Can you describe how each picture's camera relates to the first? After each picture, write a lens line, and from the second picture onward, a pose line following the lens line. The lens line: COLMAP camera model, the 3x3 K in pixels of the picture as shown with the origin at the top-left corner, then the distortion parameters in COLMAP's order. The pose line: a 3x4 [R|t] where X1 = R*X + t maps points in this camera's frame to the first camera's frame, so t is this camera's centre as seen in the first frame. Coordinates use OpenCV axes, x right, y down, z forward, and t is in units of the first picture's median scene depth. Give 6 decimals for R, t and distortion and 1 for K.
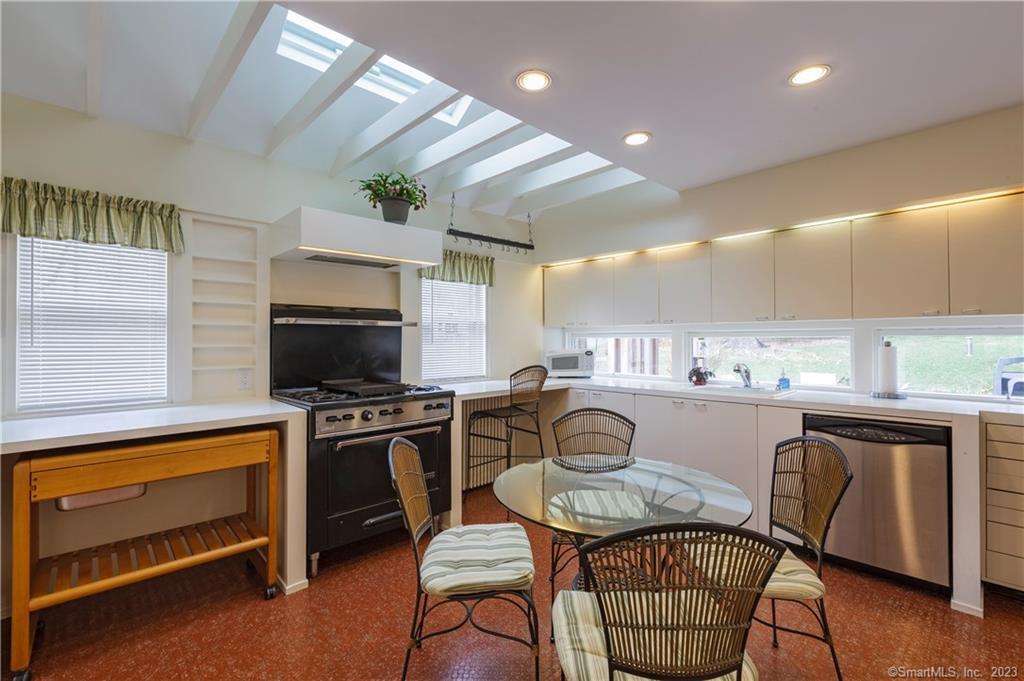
lens RADIAL K [[462.1, 0, 511.1], [0, 462.1, 338.8], [0, 0, 1]] dist [0.012661, 0.000216]
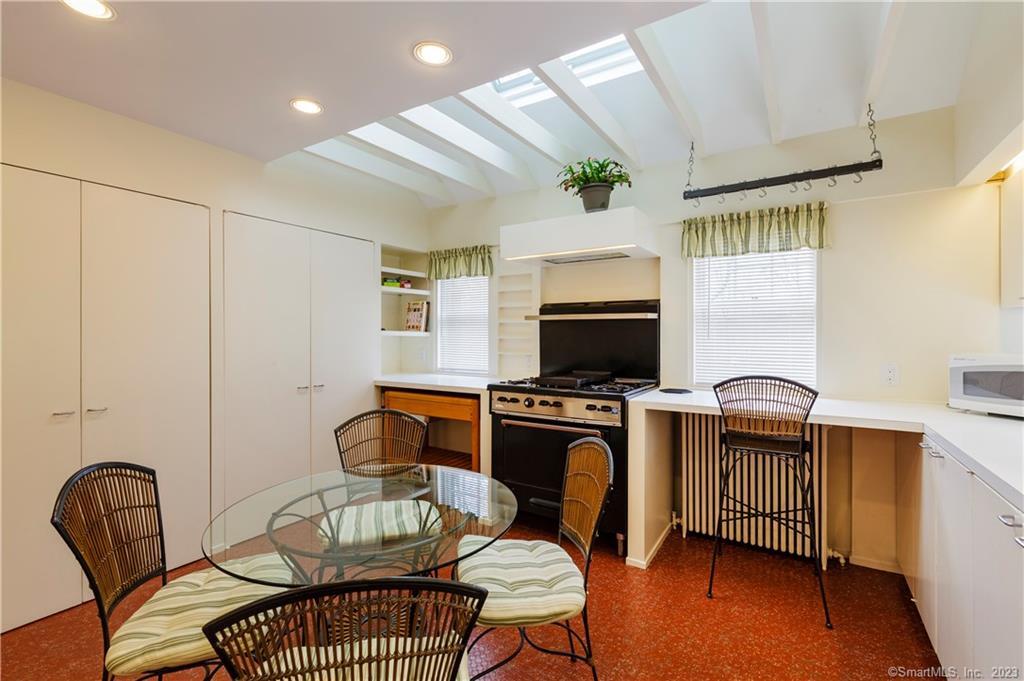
lens RADIAL K [[462.1, 0, 512.8], [0, 462.1, 337.1], [0, 0, 1]] dist [0.012661, 0.000216]
pose [[0.240773, 0.007401, -0.970553, 0.688000], [-0.000066, 0.999971, 0.007609, 0.002569], [0.970581, -0.001769, 0.240766, 0.647908]]
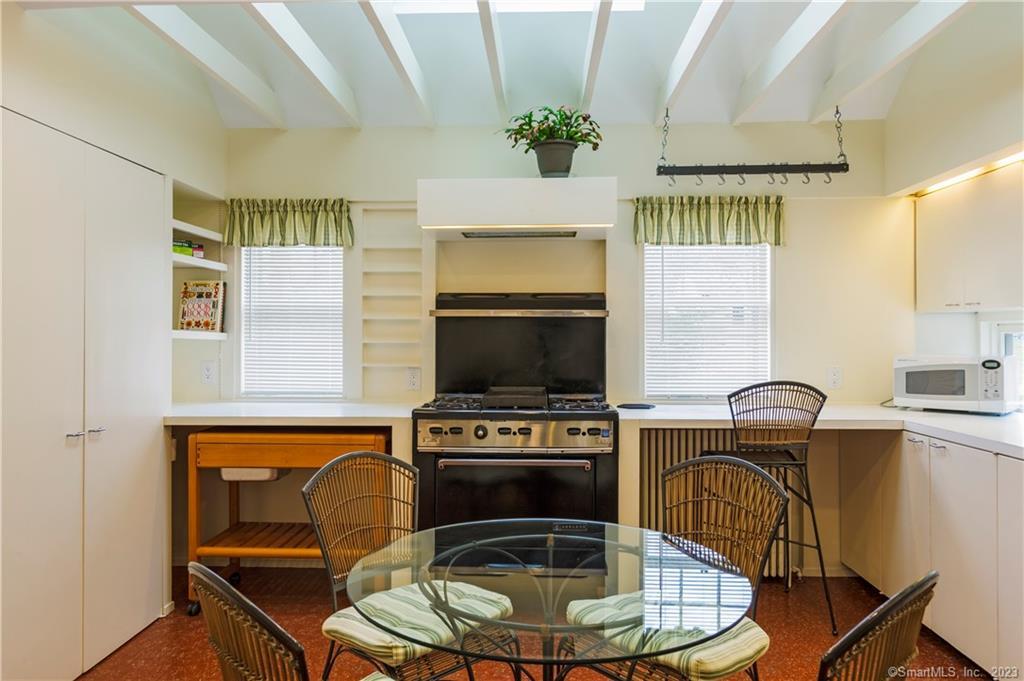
lens RADIAL K [[715.6, 0, 506.7], [0, 715.6, 336.3], [0, 0, 1]] dist [0.014680, 0.003561]
pose [[0.693867, 0.001434, -0.720102, 0.549390], [-0.001760, 0.999998, 0.000295, 0.003346], [0.720101, 0.001063, 0.693868, 0.175113]]
